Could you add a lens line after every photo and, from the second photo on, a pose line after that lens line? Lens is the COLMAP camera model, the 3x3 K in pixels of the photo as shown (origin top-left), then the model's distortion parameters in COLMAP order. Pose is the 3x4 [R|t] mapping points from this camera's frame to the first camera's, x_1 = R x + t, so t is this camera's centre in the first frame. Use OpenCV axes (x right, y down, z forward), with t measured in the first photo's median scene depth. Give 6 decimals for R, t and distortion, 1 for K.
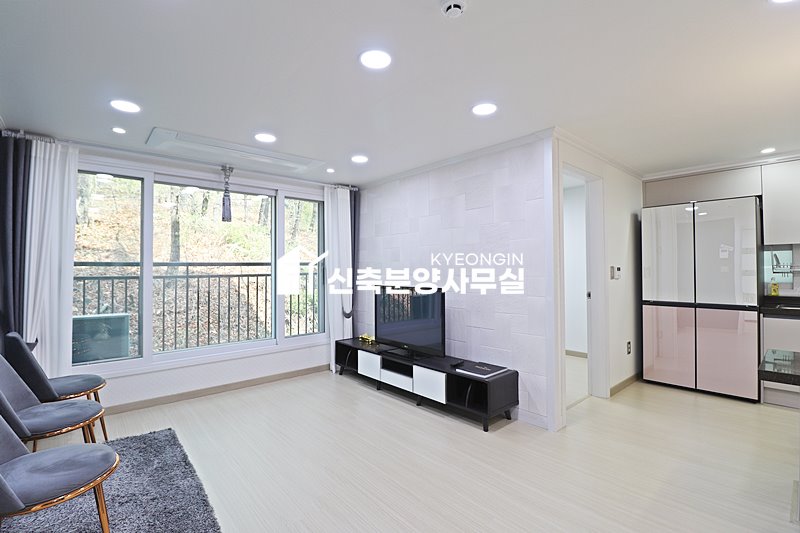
lens RADIAL K [[370.5, 0, 396.8], [0, 370.5, 262.4], [0, 0, 1]] dist [0.000186, -0.012937]
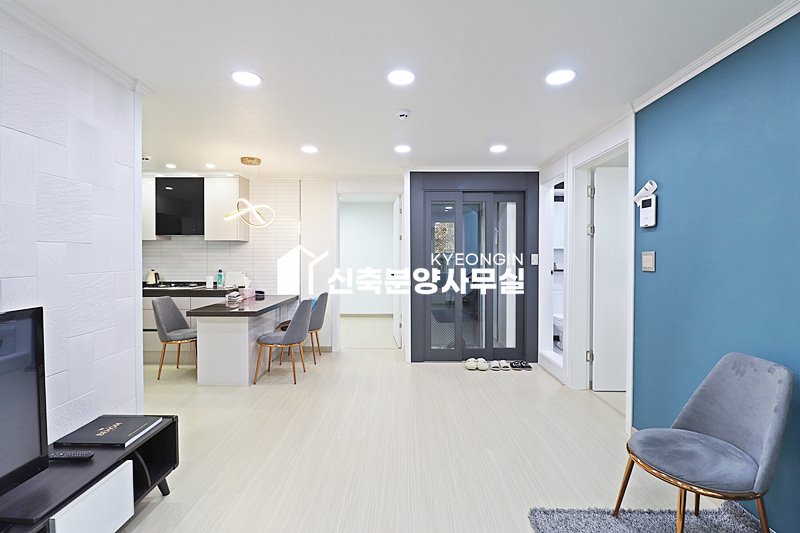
lens RADIAL K [[372.9, 0, 399.3], [0, 372.9, 260.2], [0, 0, 1]] dist [0.000617, -0.012803]
pose [[-0.748209, -0.005159, 0.663443, -0.437890], [-0.010660, 0.999934, -0.004246, 0.012708], [-0.663377, -0.010249, -0.748215, 0.994449]]
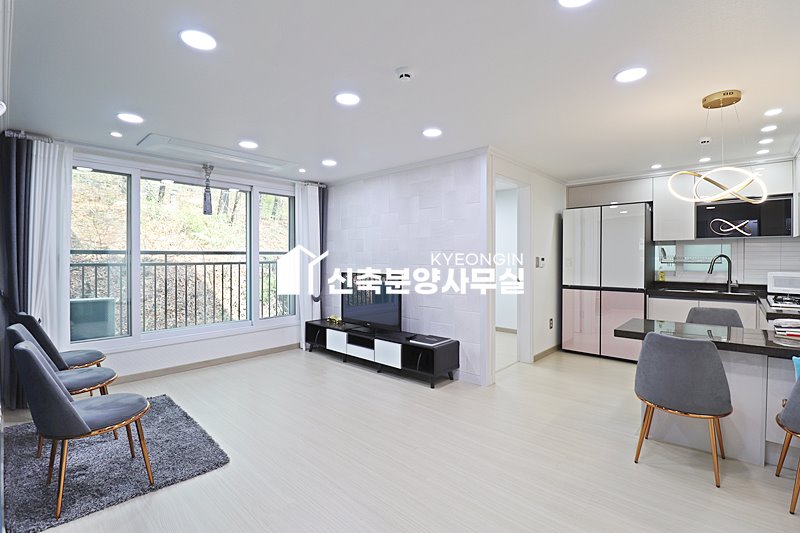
lens RADIAL K [[370.5, 0, 396.8], [0, 370.5, 262.4], [0, 0, 1]] dist [0.000186, -0.012937]
pose [[0.994676, 0.004674, 0.102943, -0.008536], [-0.007679, 0.999555, 0.028813, -0.003455], [-0.102763, -0.029450, 0.994270, -0.176180]]
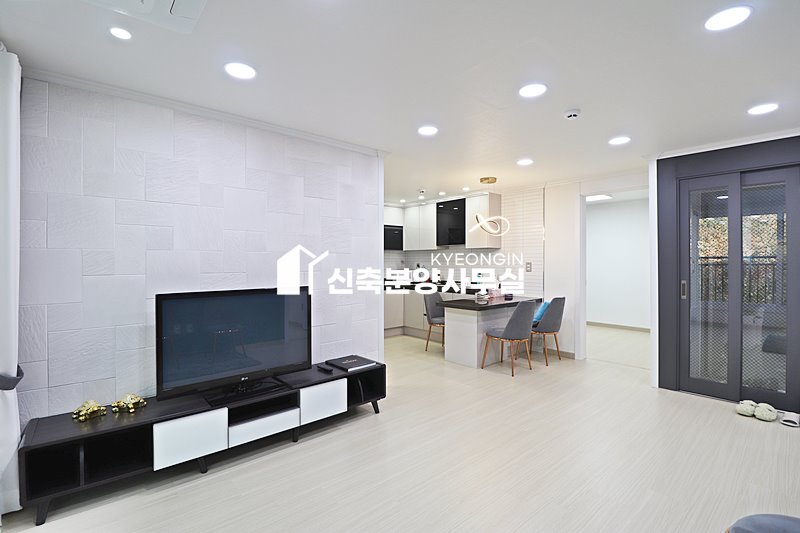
lens RADIAL K [[370.5, 0, 396.8], [0, 370.5, 262.4], [0, 0, 1]] dist [0.000186, -0.012937]
pose [[0.008359, 0.002006, 0.999963, -0.678832], [-0.017031, 0.999853, -0.001864, 0.013600], [-0.999820, -0.017014, 0.008391, 0.759975]]
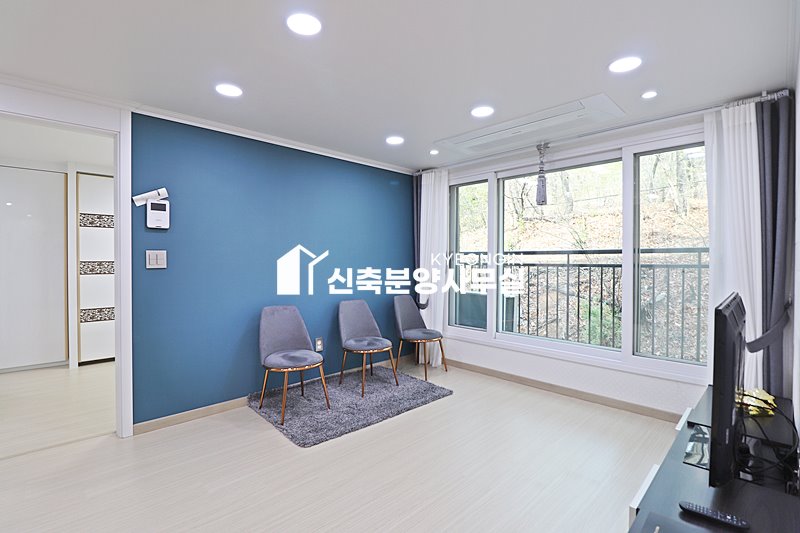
lens RADIAL K [[370.5, 0, 396.8], [0, 370.5, 262.4], [0, 0, 1]] dist [0.000186, -0.012937]
pose [[0.046117, 0.016998, -0.998791, 0.457797], [0.016544, 0.999705, 0.017778, 0.008370], [0.998799, -0.017343, 0.045822, 0.626777]]
